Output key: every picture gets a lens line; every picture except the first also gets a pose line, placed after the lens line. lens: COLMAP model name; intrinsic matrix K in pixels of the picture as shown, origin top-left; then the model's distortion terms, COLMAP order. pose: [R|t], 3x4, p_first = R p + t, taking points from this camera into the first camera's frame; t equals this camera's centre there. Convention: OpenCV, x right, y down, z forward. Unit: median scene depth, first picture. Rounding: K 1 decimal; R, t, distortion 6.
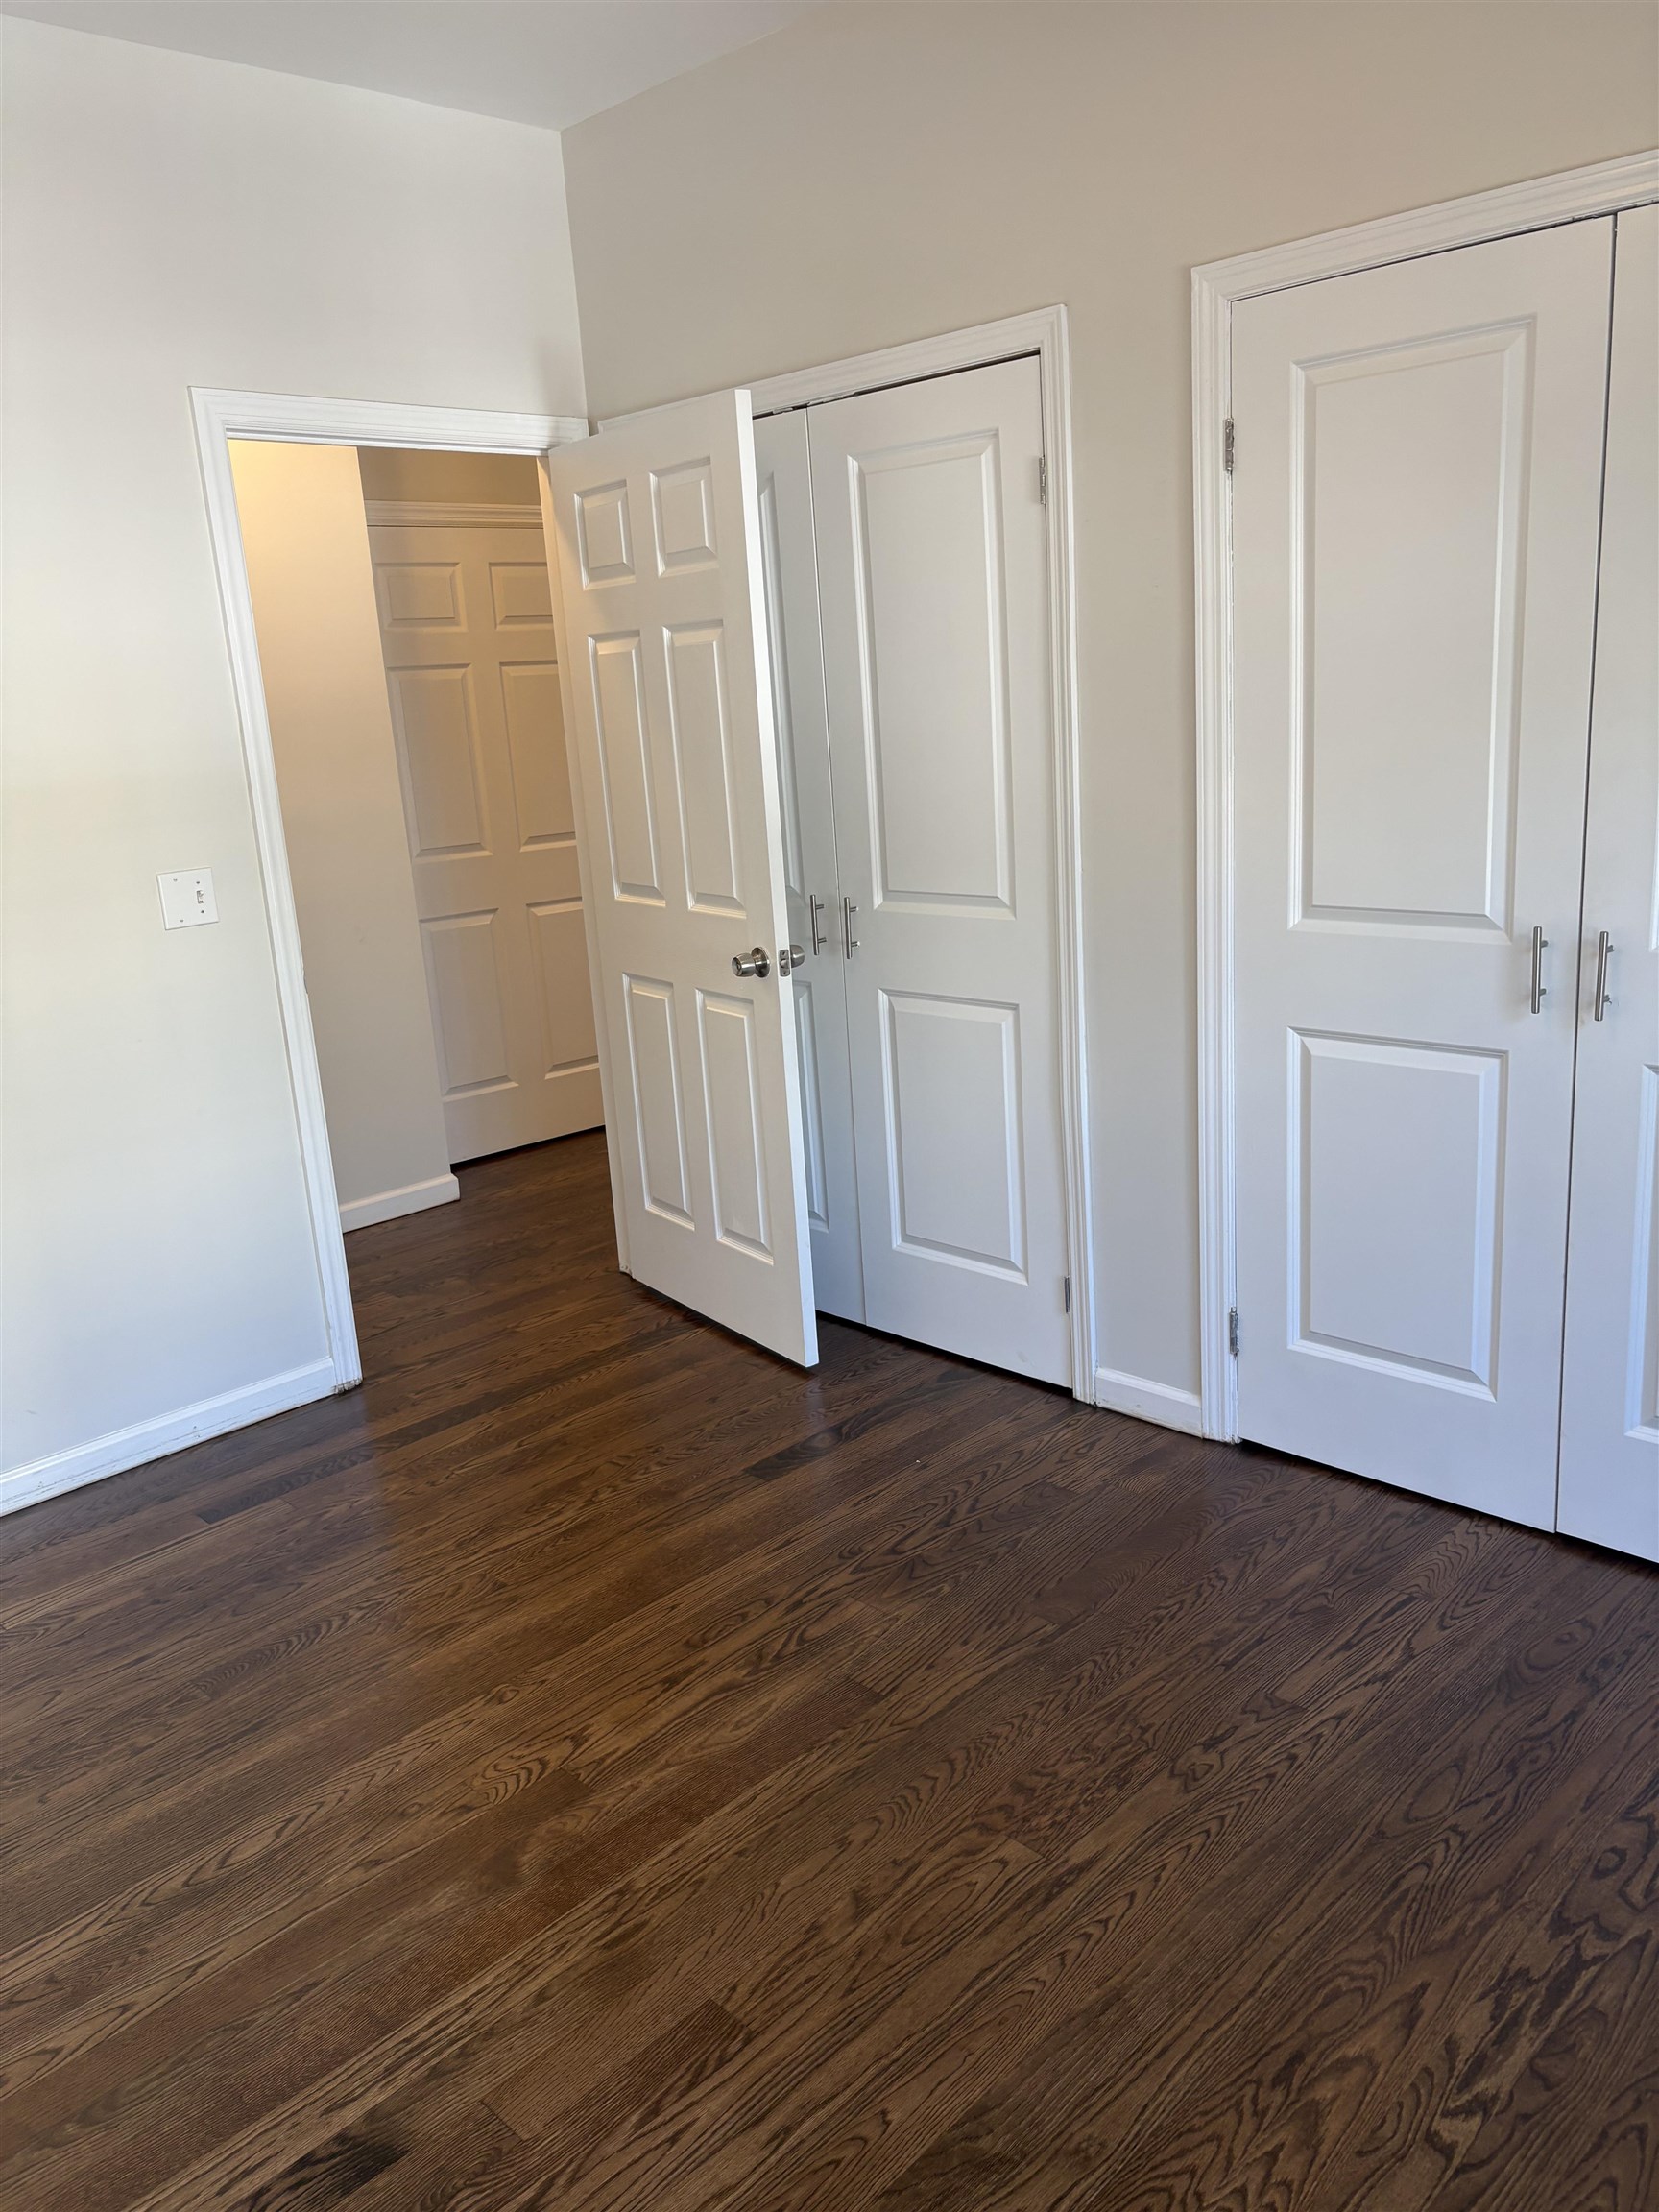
lens RADIAL K [[1667.4, 0, 842.7], [0, 1667.4, 1094.7], [0, 0, 1]] dist [0.037189, -0.051427]
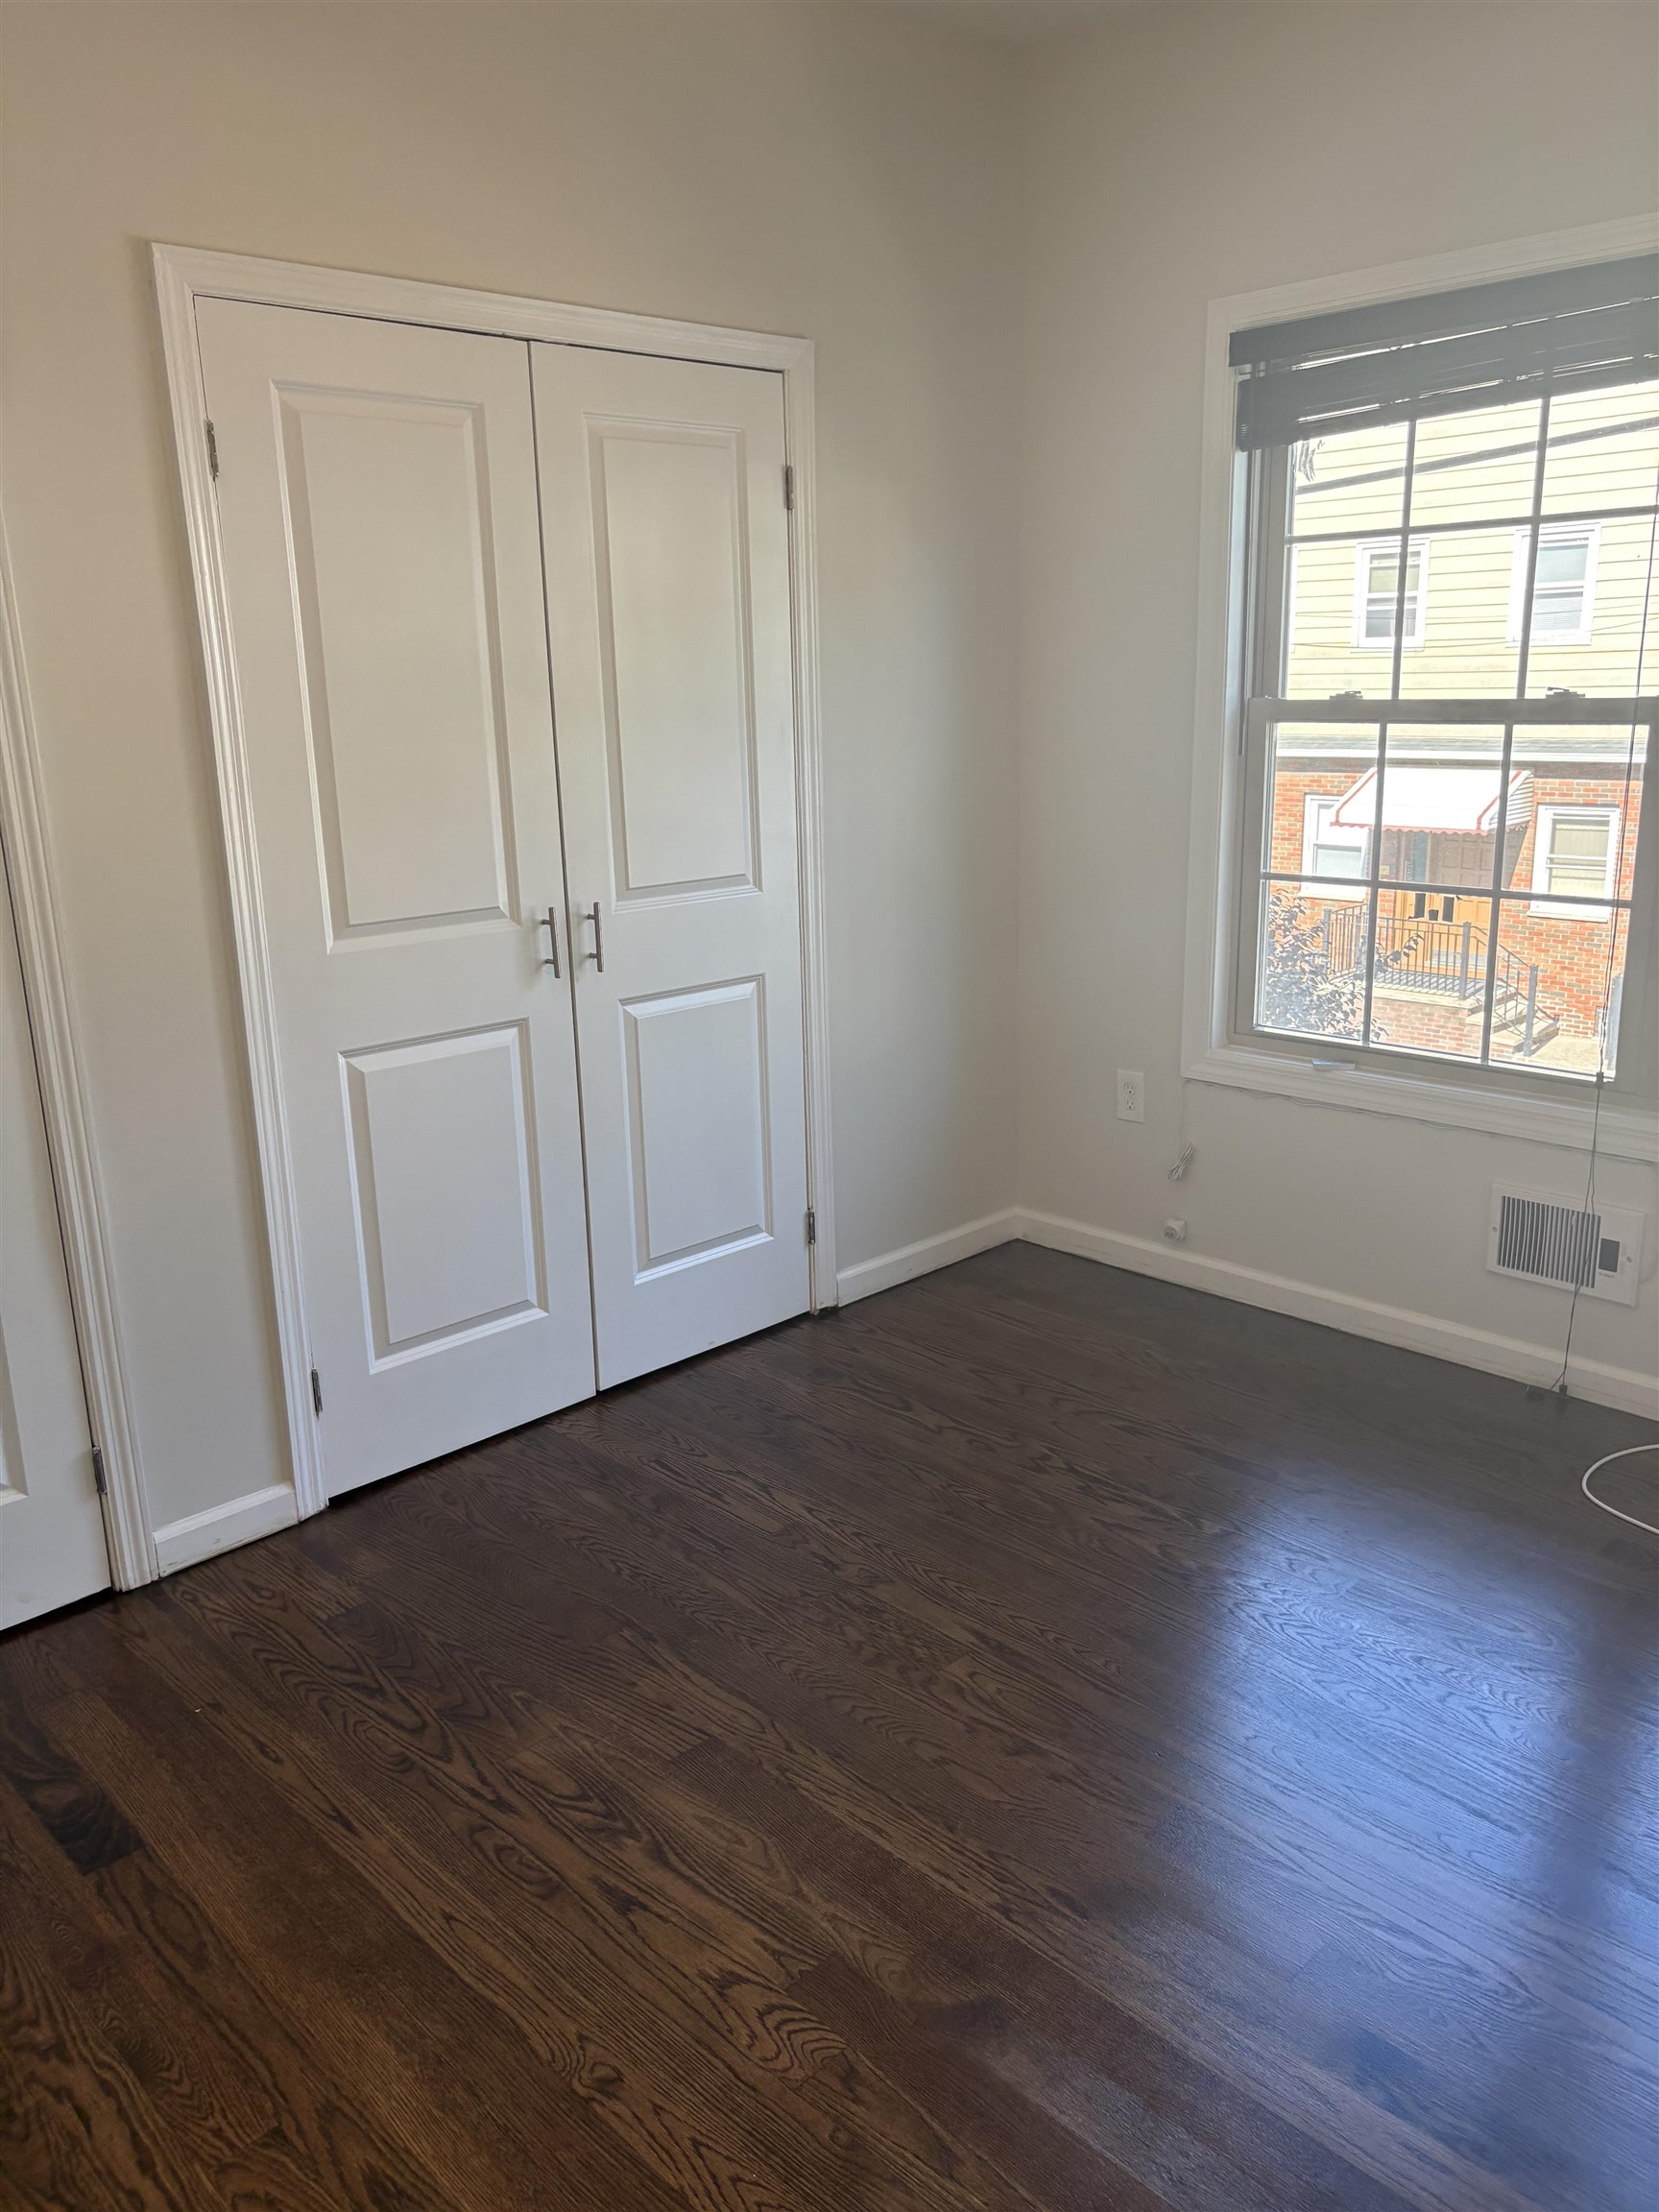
lens RADIAL K [[1667.4, 0, 823.3], [0, 1667.4, 1108.4], [0, 0, 1]] dist [0.037189, -0.051427]
pose [[0.024434, -0.192320, 0.981028, -0.773739], [0.263457, 0.947870, 0.179257, -0.121633], [-0.964362, 0.254079, 0.073829, 0.720908]]
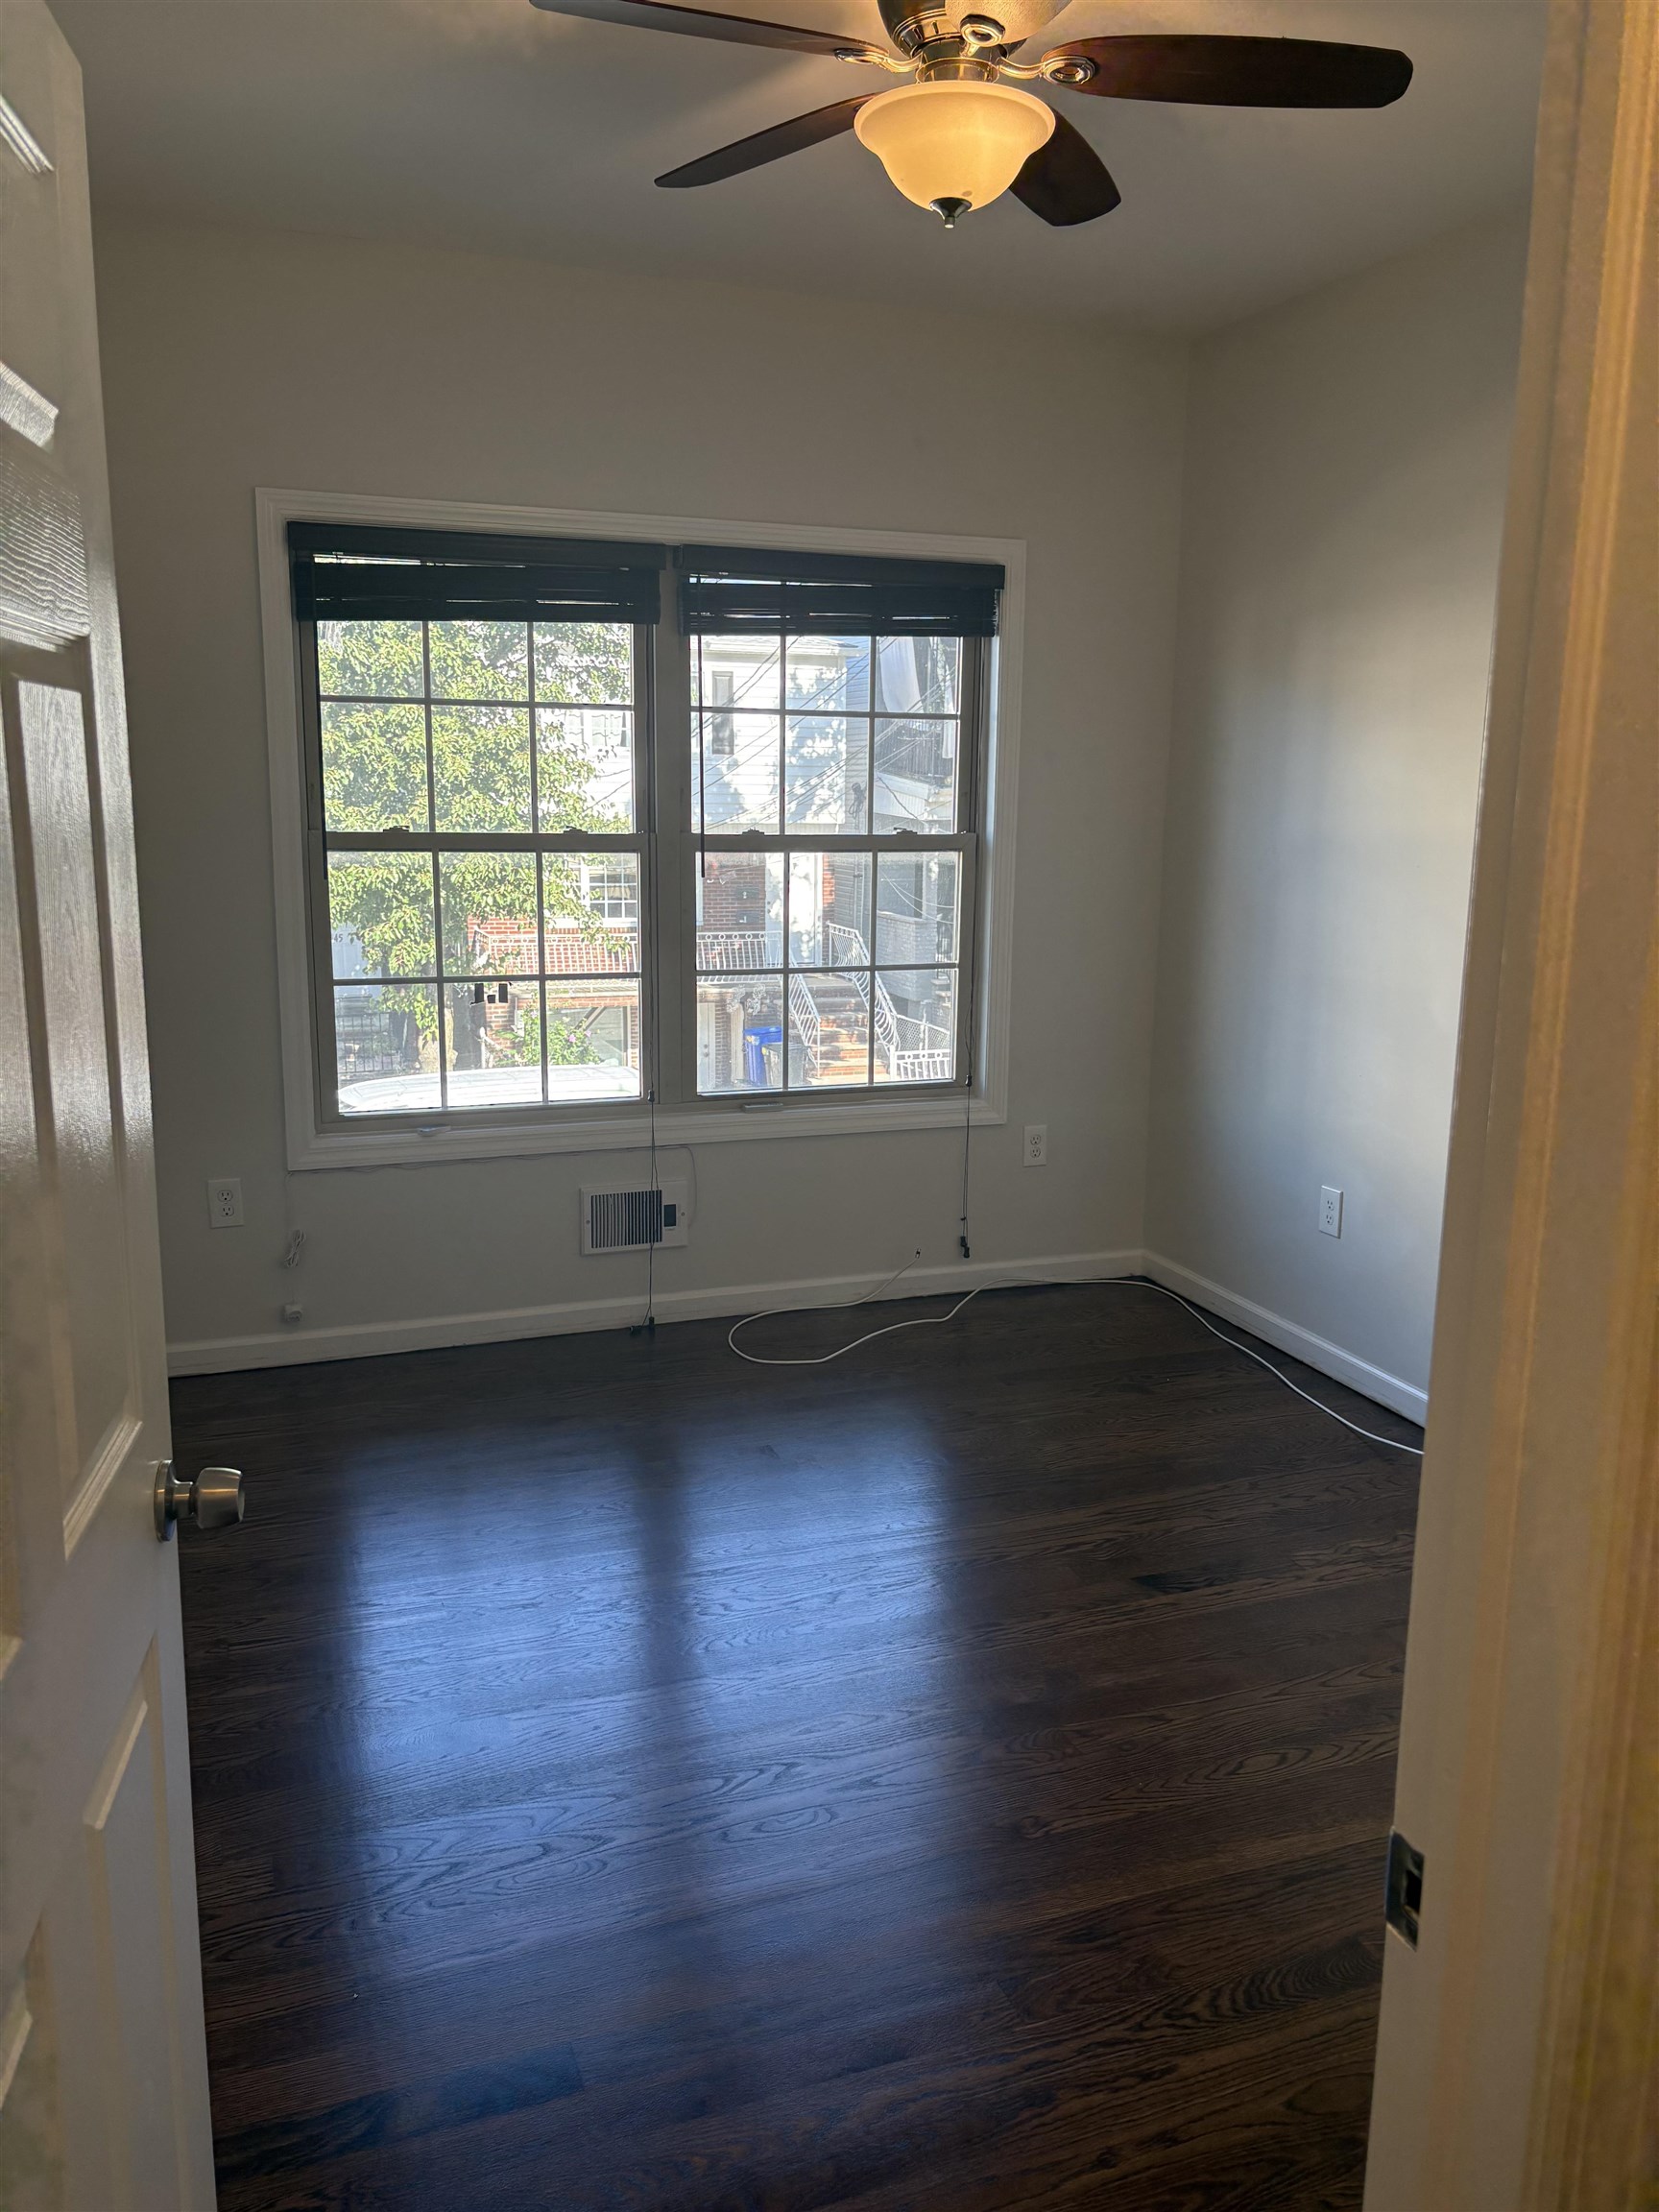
lens RADIAL K [[1667.4, 0, 834.2], [0, 1667.4, 1118.2], [0, 0, 1]] dist [0.037189, -0.051427]
pose [[-0.911760, -0.029214, 0.409682, -0.459793], [0.142241, 0.913282, 0.381686, -0.379287], [-0.385306, 0.406279, -0.828539, 1.602555]]
